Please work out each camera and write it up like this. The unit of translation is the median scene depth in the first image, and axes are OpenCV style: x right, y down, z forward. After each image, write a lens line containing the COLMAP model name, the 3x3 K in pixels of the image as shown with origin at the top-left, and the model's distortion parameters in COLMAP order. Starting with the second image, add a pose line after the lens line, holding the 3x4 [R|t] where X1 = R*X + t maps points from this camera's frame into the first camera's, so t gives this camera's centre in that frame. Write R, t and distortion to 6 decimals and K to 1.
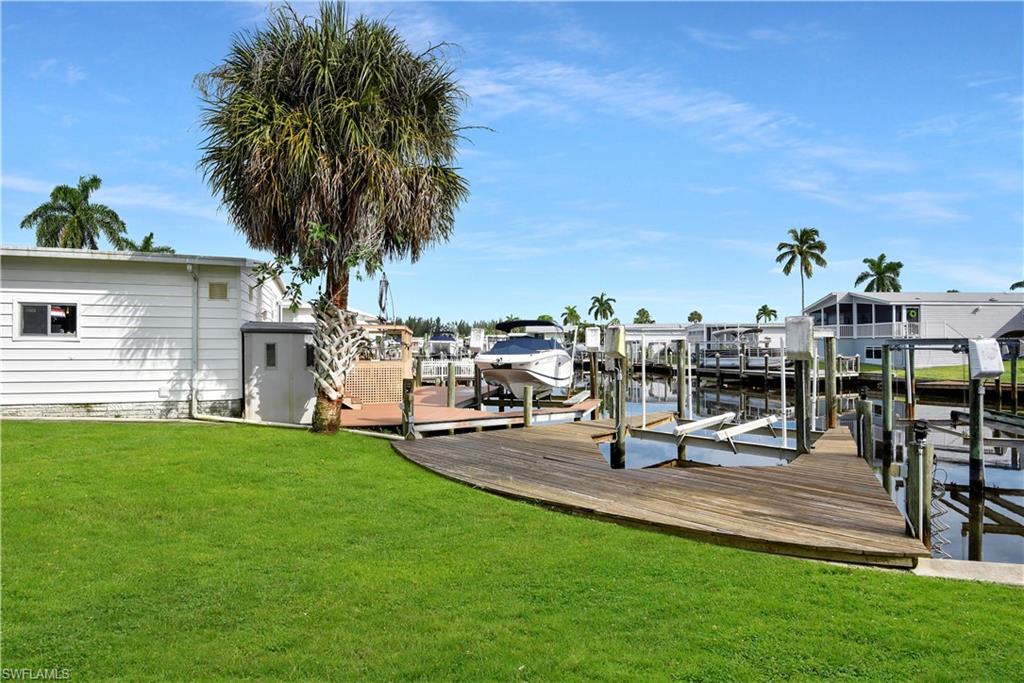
lens RADIAL K [[476.5, 0, 511.6], [0, 476.5, 338.6], [0, 0, 1]] dist [-0.028305, -0.009291]
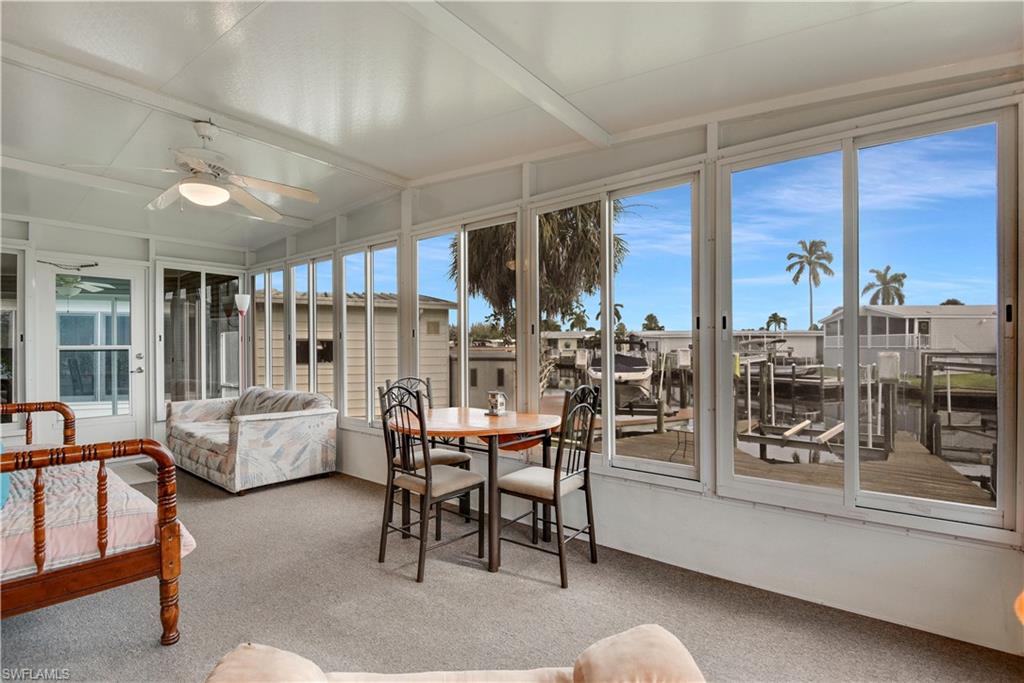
lens RADIAL K [[476.5, 0, 507.6], [0, 476.5, 349.6], [0, 0, 1]] dist [-0.028305, -0.009291]
pose [[0.999966, 0.000564, 0.008183, -0.078785], [-0.000732, 0.999789, 0.020515, -0.012517], [-0.008170, -0.020520, 0.999756, -0.053111]]
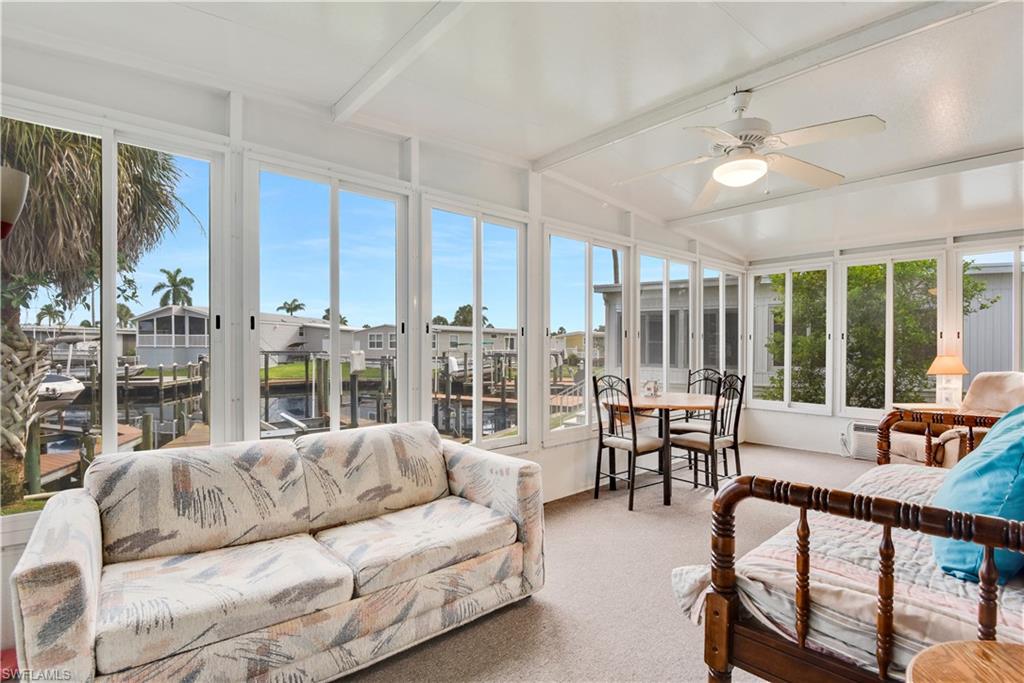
lens RADIAL K [[476.5, 0, 518.7], [0, 476.5, 345.7], [0, 0, 1]] dist [-0.028305, -0.009291]
pose [[0.178346, 0.002865, 0.983964, -0.164800], [-0.017187, 0.999852, 0.000204, -0.012012], [-0.983818, -0.016947, 0.178369, 0.000865]]
